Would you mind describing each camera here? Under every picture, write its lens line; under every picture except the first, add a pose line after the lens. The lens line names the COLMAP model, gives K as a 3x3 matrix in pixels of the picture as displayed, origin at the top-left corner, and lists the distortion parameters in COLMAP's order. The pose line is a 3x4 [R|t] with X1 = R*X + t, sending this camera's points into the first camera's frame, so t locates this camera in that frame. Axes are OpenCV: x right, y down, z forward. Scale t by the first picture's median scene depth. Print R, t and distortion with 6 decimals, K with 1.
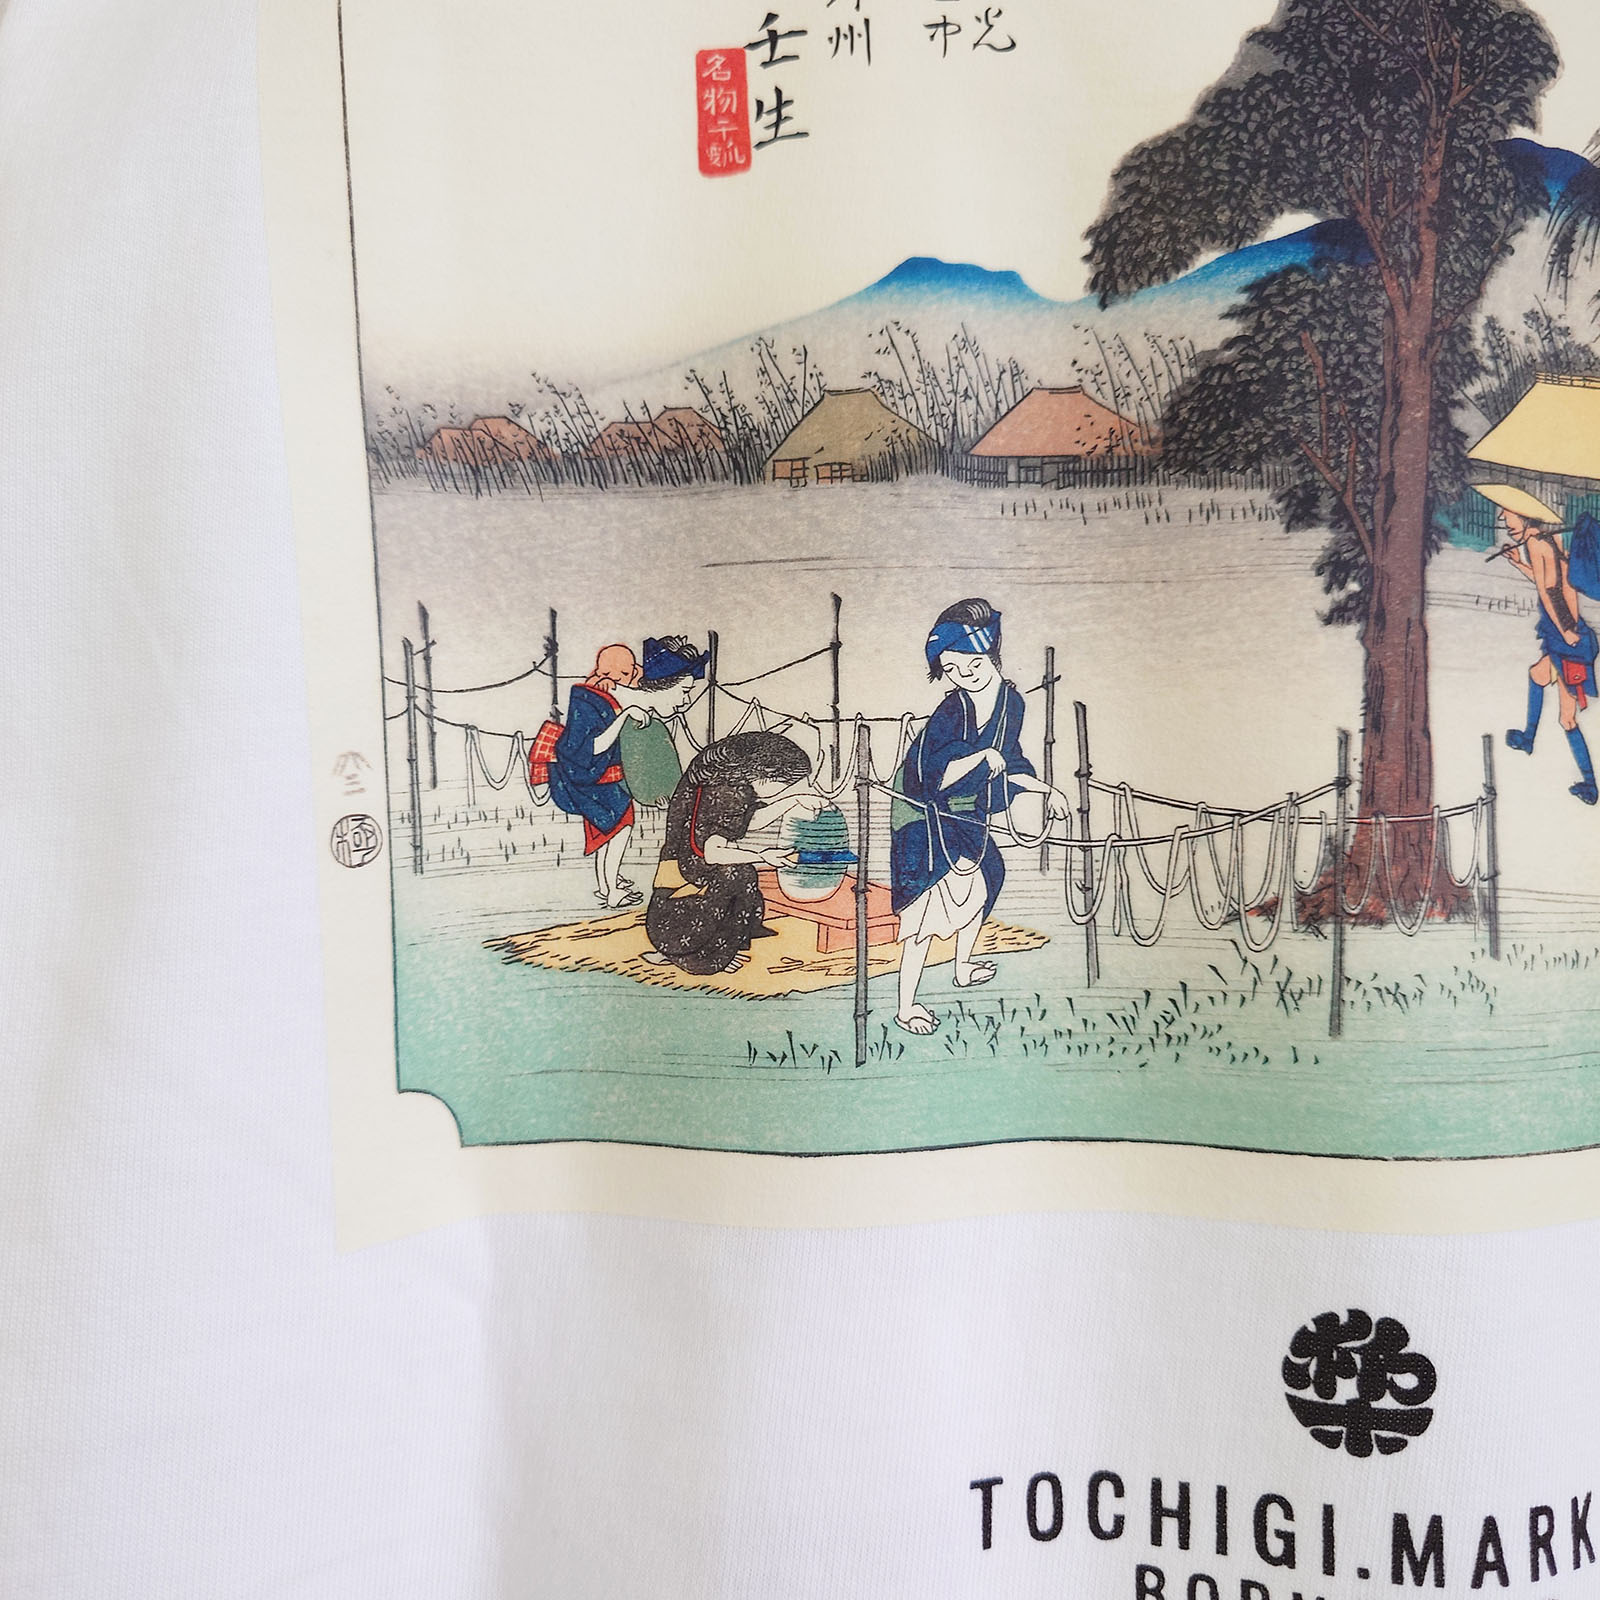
lens RADIAL K [[1620.8, 0, 801.4], [0, 1620.8, 802.3], [0, 0, 1]] dist [0.001885, 0.000000]
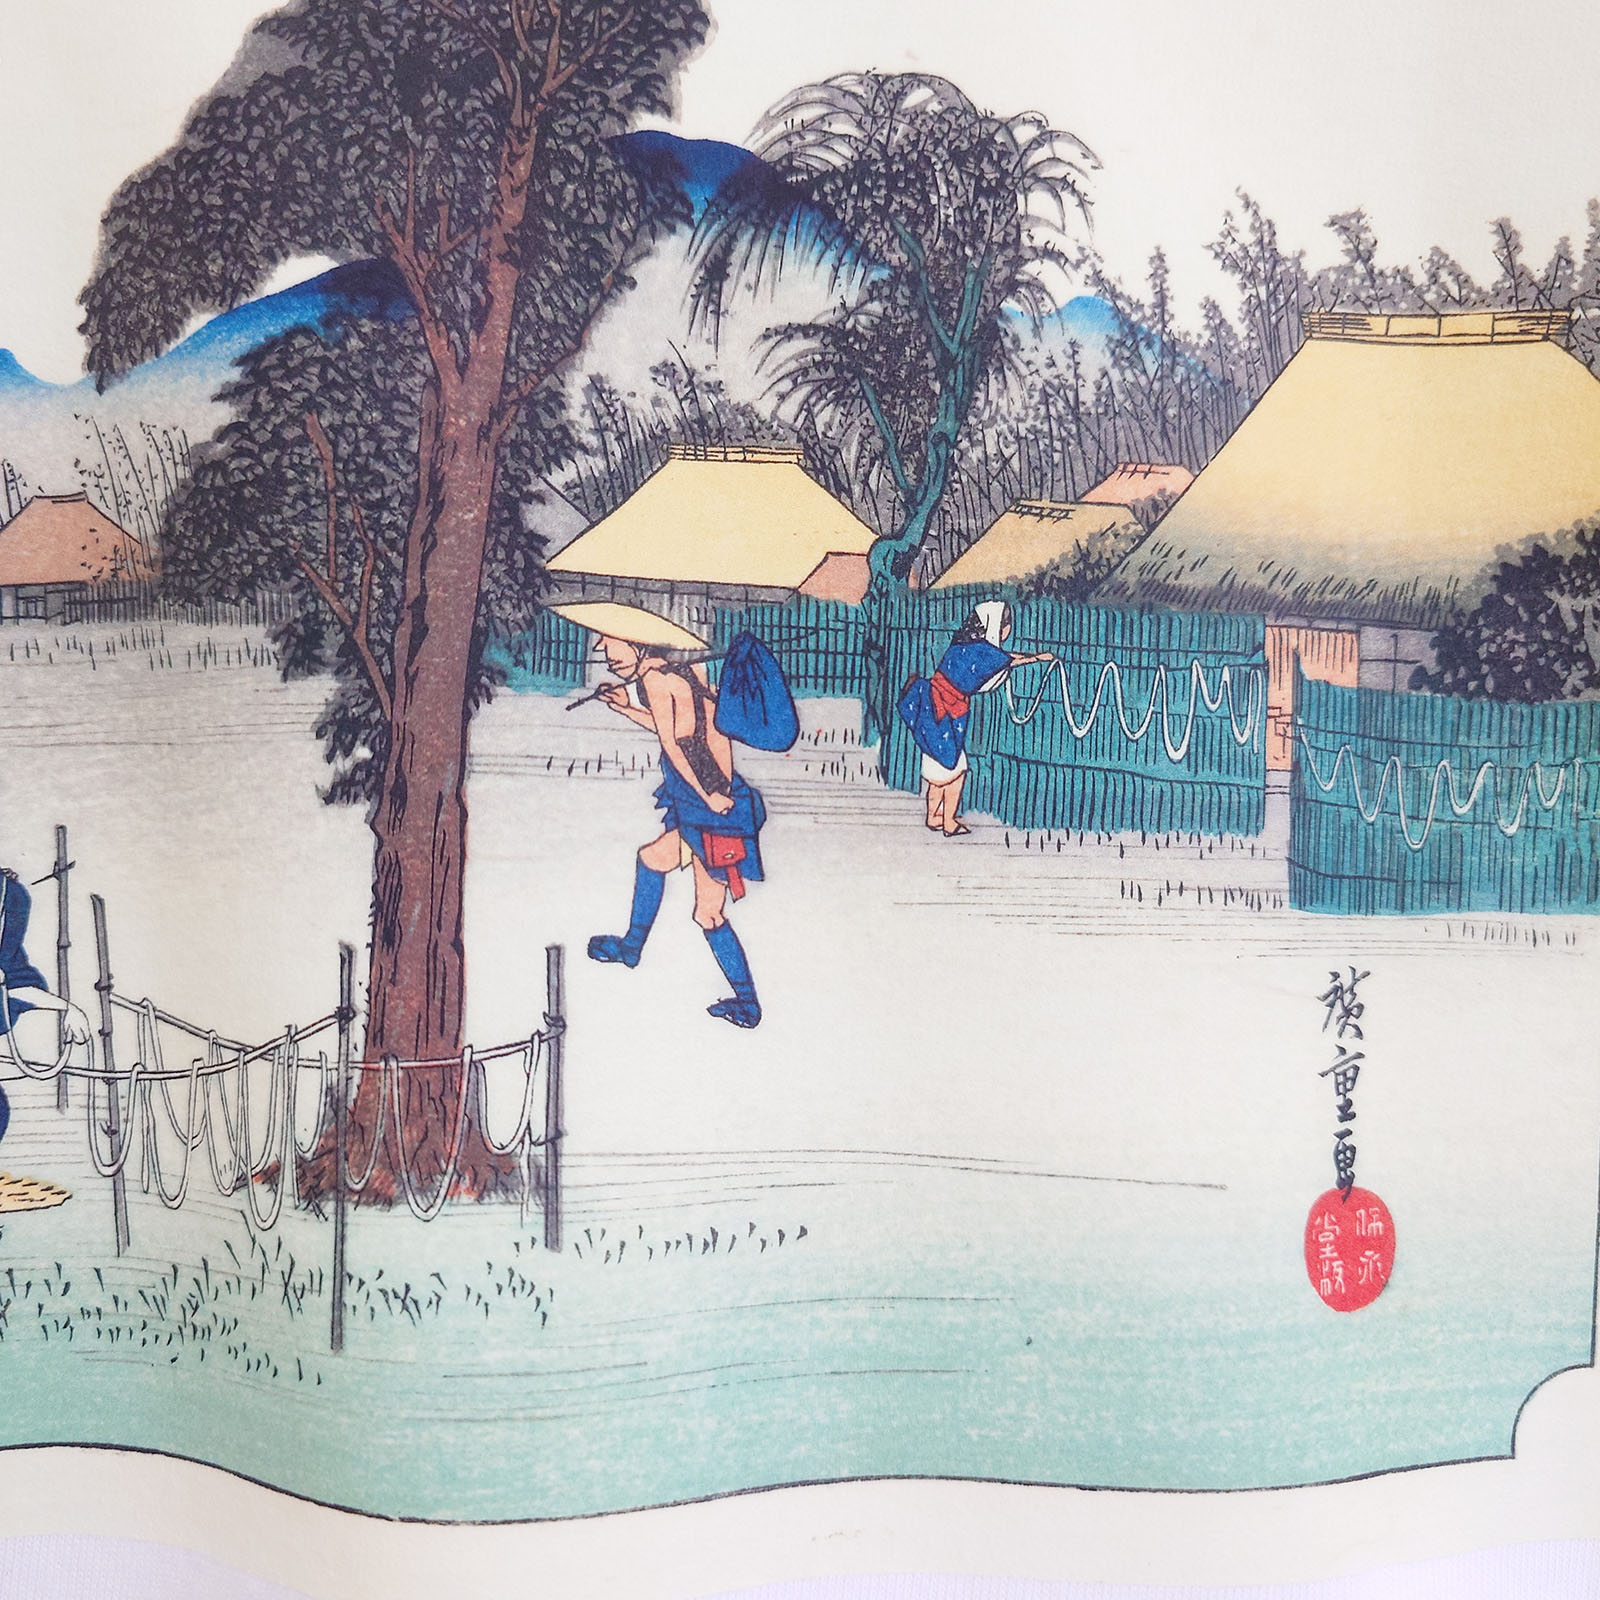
lens RADIAL K [[1620.8, 0, 803.6], [0, 1620.8, 802.0], [0, 0, 1]] dist [0.001885, 0.000000]
pose [[0.988695, -0.013680, -0.149318, 0.635988], [0.016207, 0.999745, 0.015721, -0.115217], [0.149065, -0.017964, 0.988664, 0.278063]]
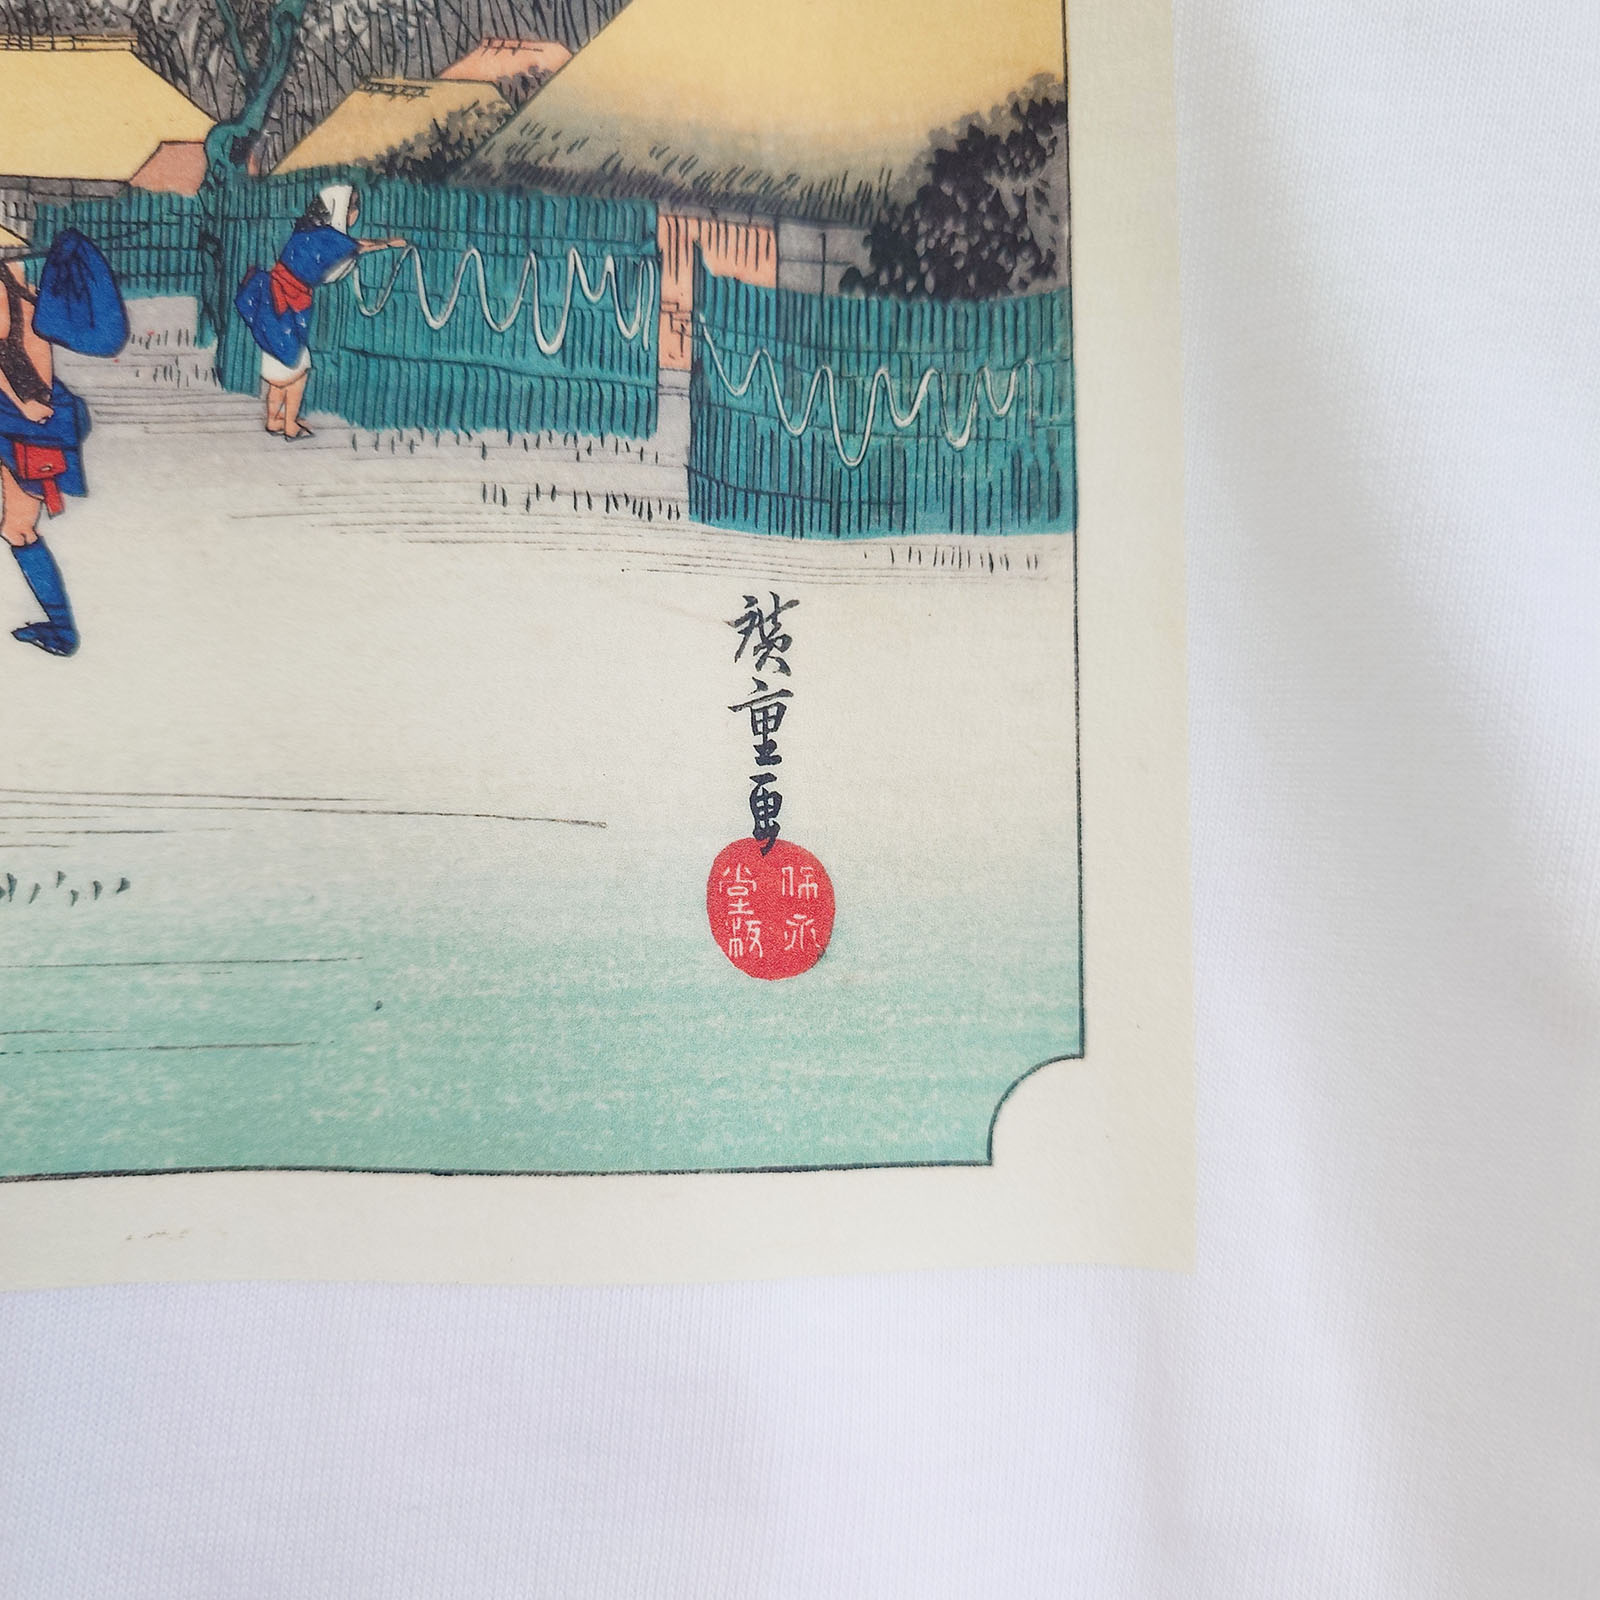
lens RADIAL K [[1620.8, 0, 798.4], [0, 1620.8, 794.3], [0, 0, 1]] dist [0.001885, 0.000000]
pose [[0.980270, -0.051364, -0.190872, 0.921156], [0.039720, 0.997137, -0.064343, 0.114310], [0.193631, 0.055492, 0.979504, 0.421819]]
